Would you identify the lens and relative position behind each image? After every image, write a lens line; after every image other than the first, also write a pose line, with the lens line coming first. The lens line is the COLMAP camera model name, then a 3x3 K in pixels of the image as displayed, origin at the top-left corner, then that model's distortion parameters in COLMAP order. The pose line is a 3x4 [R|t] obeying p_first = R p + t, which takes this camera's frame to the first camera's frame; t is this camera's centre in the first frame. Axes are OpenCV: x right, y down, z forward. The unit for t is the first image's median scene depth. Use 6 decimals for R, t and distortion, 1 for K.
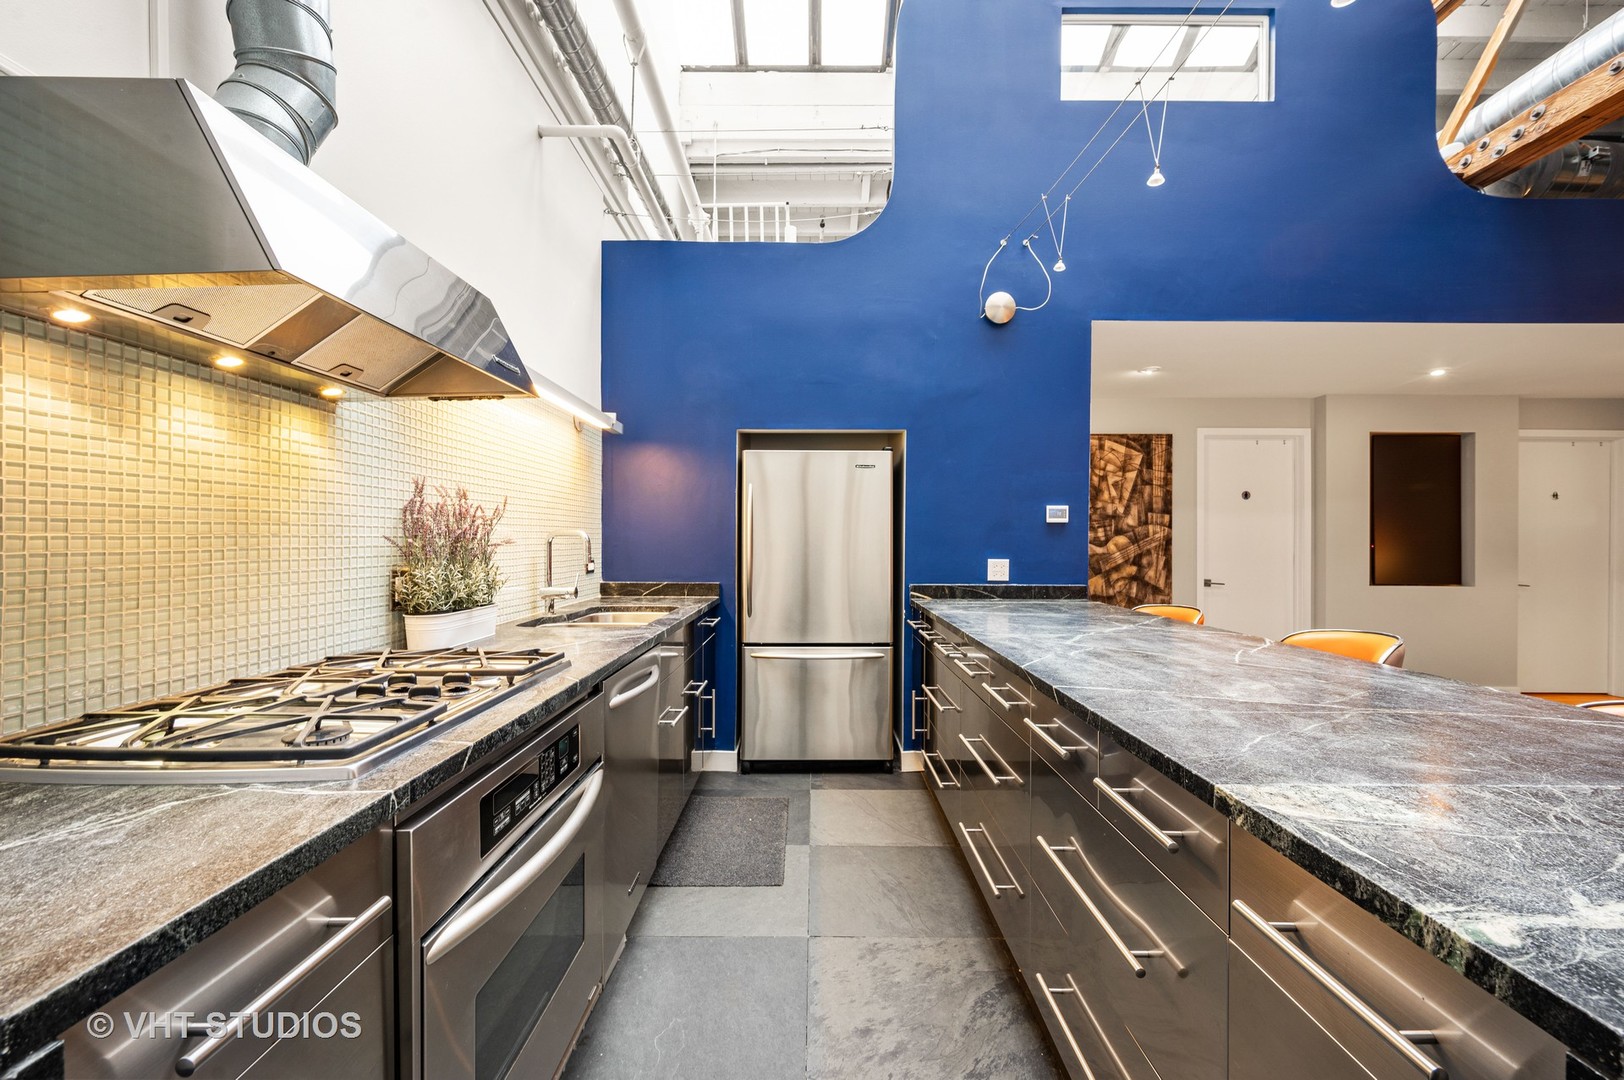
lens RADIAL K [[638.2, 0, 817.1], [0, 638.2, 532.8], [0, 0, 1]] dist [0.014876, -0.001092]
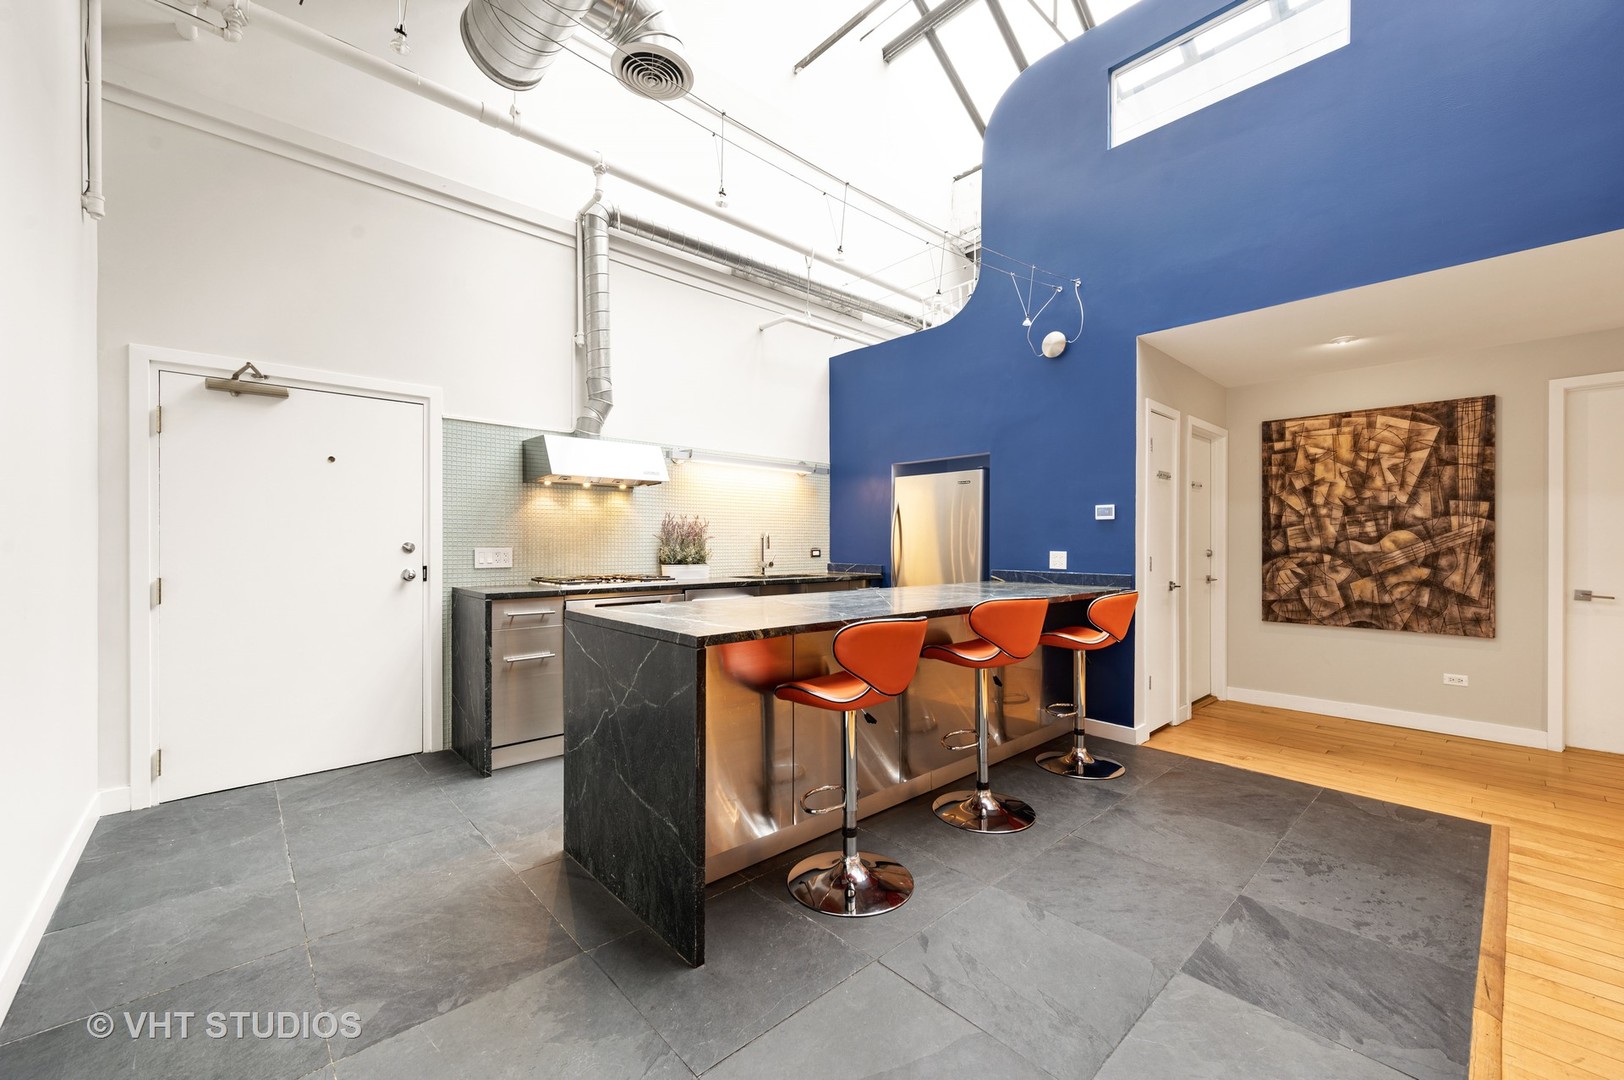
lens RADIAL K [[638.2, 0, 818.6], [0, 638.2, 543.0], [0, 0, 1]] dist [0.014876, -0.001092]
pose [[0.683607, -0.000933, -0.729850, 0.566203], [0.008194, 0.999946, 0.006397, 0.009280], [0.729805, -0.010354, 0.683577, -0.106730]]
